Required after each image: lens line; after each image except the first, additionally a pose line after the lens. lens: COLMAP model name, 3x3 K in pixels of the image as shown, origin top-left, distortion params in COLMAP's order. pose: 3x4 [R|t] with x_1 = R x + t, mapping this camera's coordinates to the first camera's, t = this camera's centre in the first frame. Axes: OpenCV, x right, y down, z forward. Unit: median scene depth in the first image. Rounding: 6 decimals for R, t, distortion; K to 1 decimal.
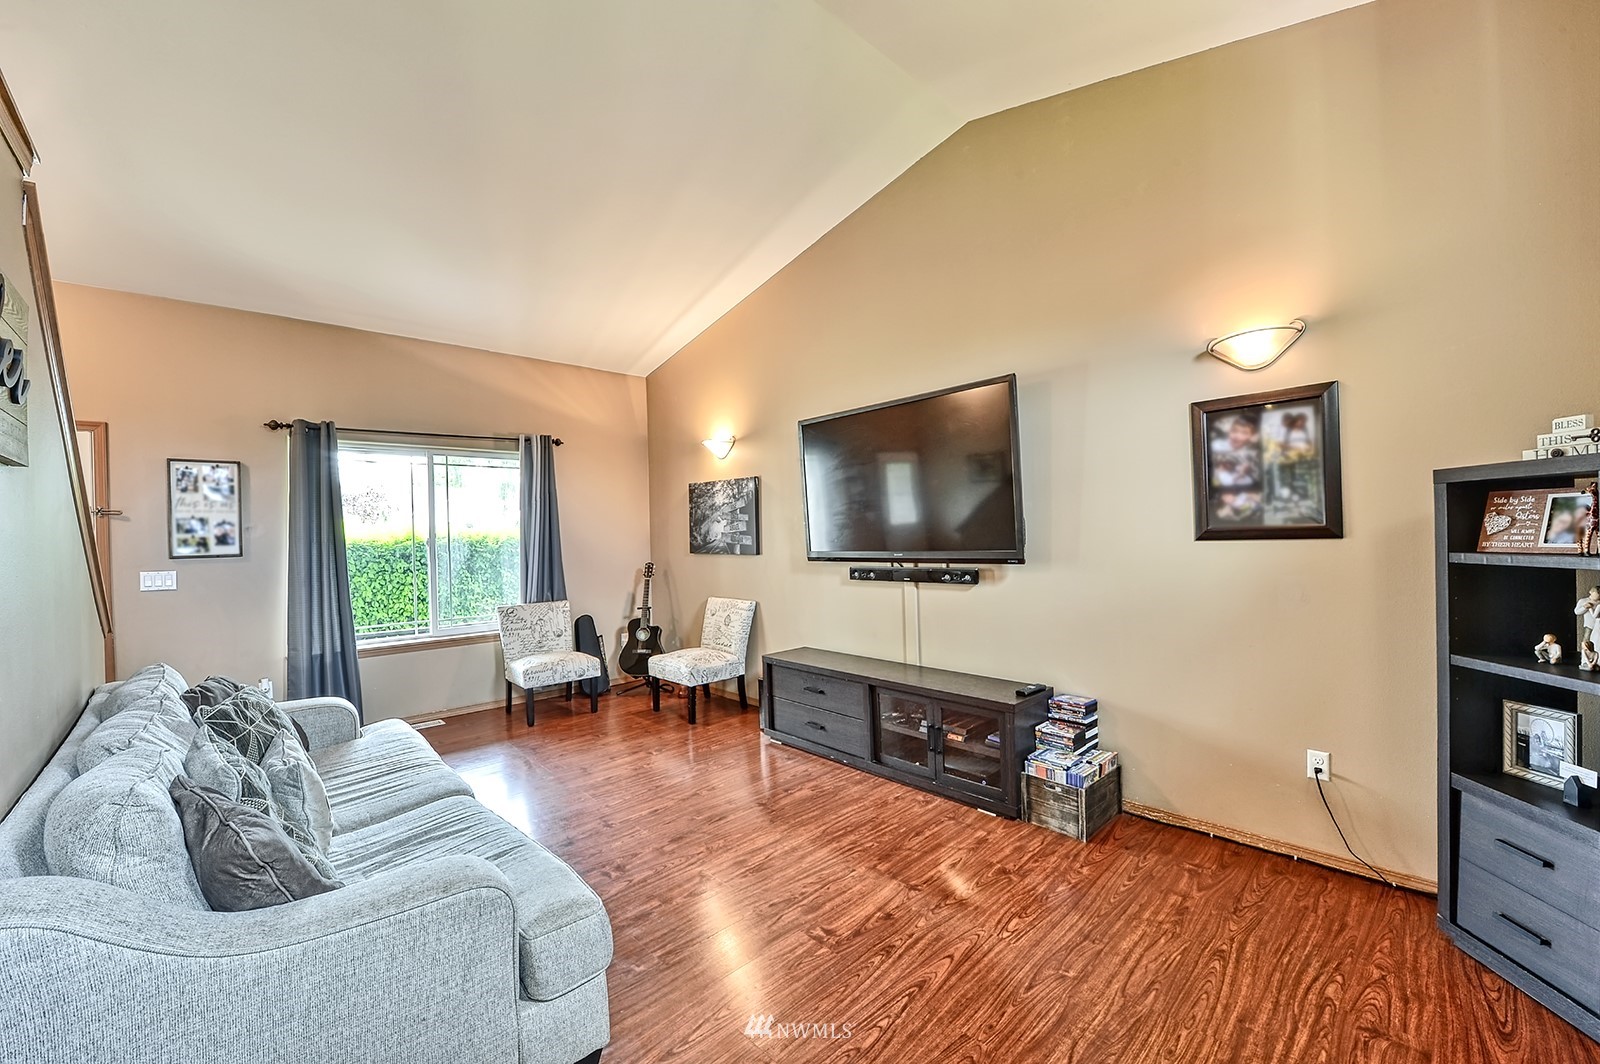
lens RADIAL K [[645.8, 0, 803.5], [0, 645.8, 530.6], [0, 0, 1]] dist [-0.016093, -0.000571]
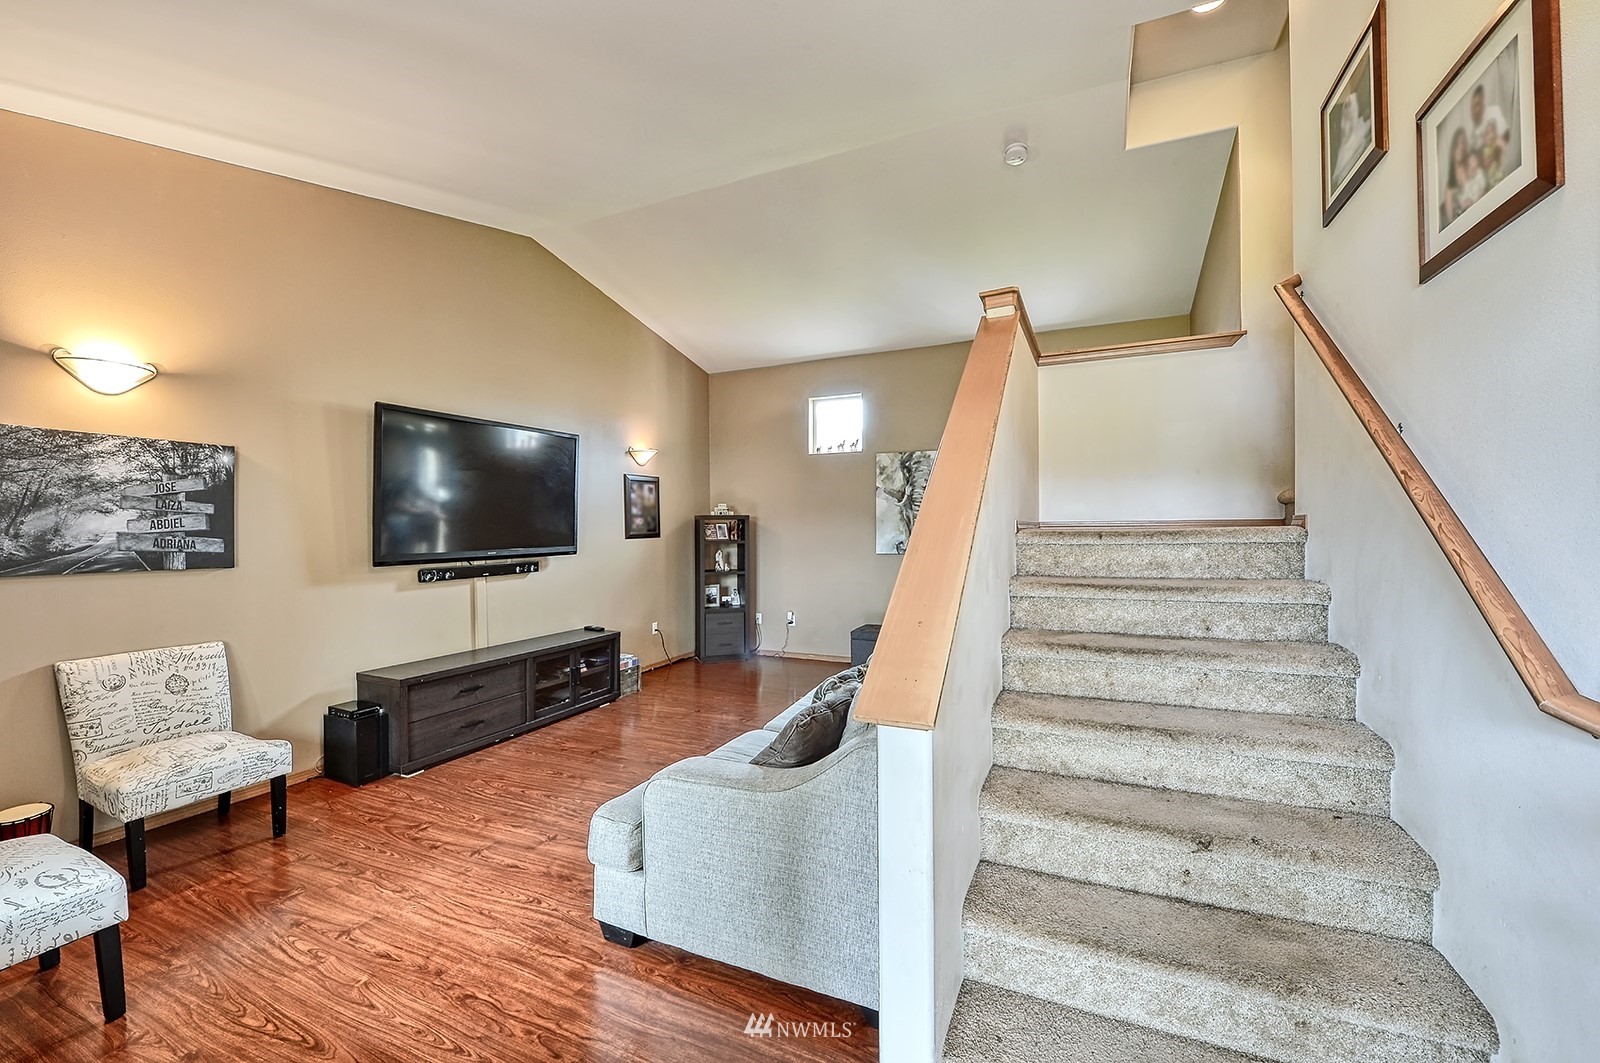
lens RADIAL K [[645.8, 0, 796.7], [0, 645.8, 531.8], [0, 0, 1]] dist [-0.016093, -0.000571]
pose [[-0.372018, 0.024421, 0.927904, -1.061468], [0.016667, 0.999668, -0.019628, 0.028822], [-0.928076, 0.008164, -0.372301, 0.859268]]
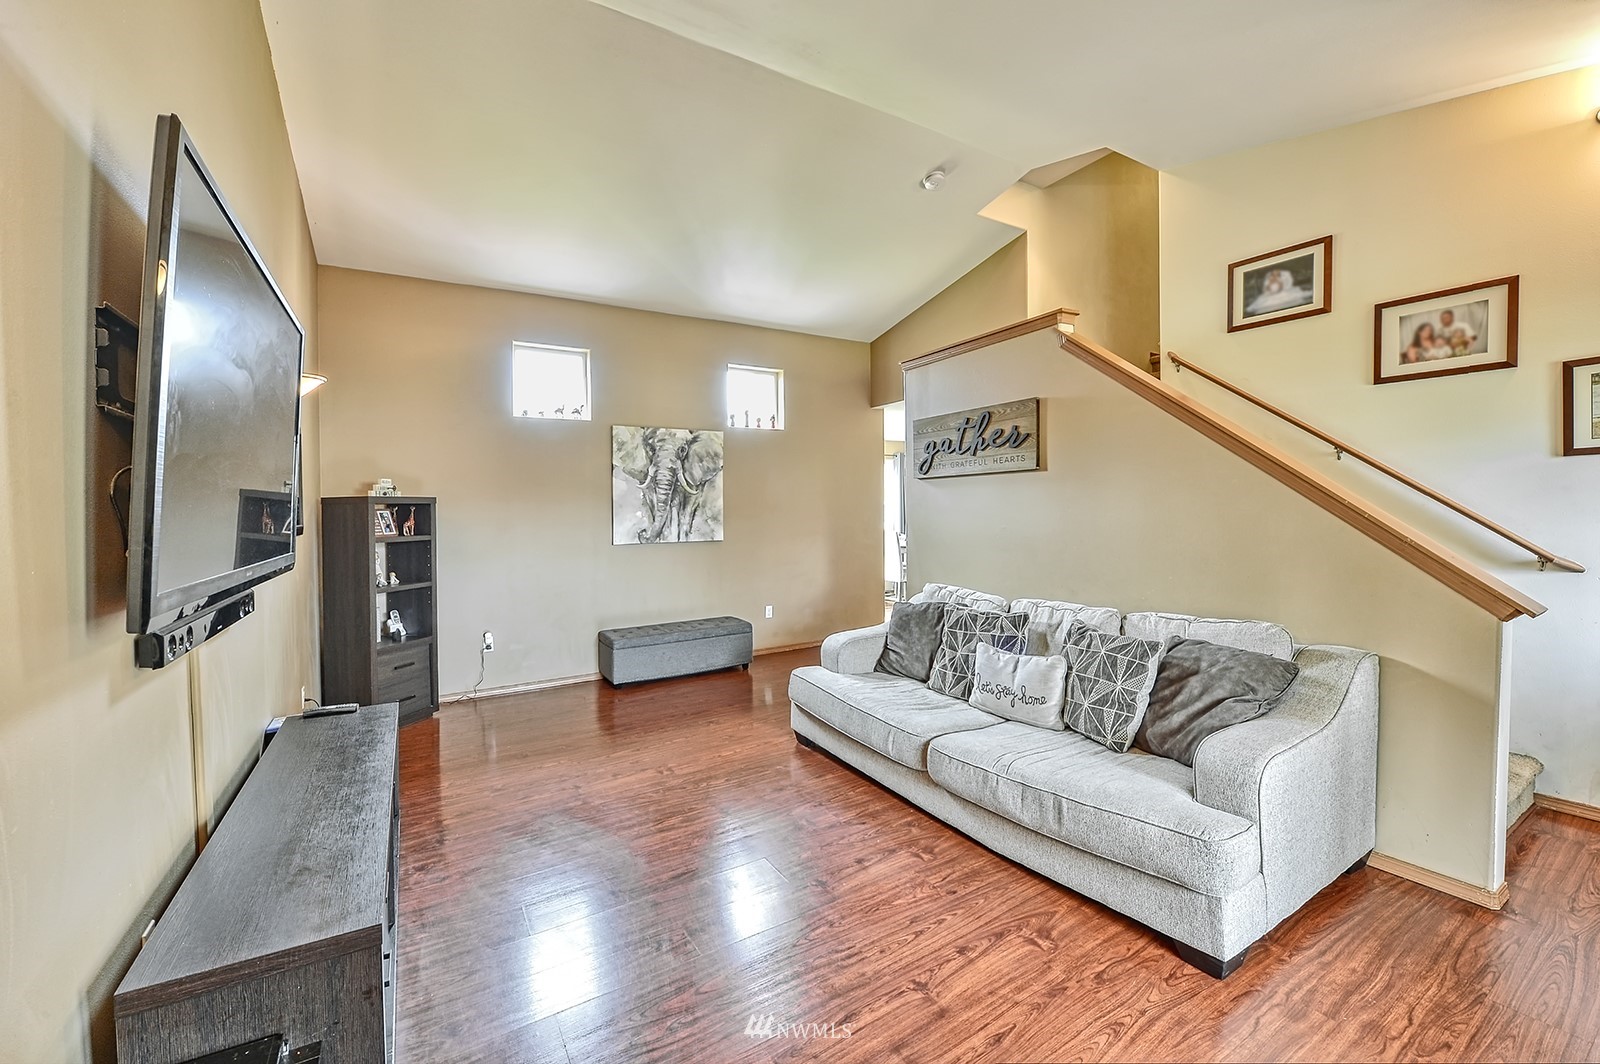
lens RADIAL K [[645.8, 0, 799.9], [0, 645.8, 518.3], [0, 0, 1]] dist [-0.016093, -0.000571]
pose [[-0.977207, 0.046223, 0.207197, -0.327911], [0.048931, 0.998770, 0.007963, 0.008713], [-0.206574, 0.017920, -0.978267, 1.301320]]
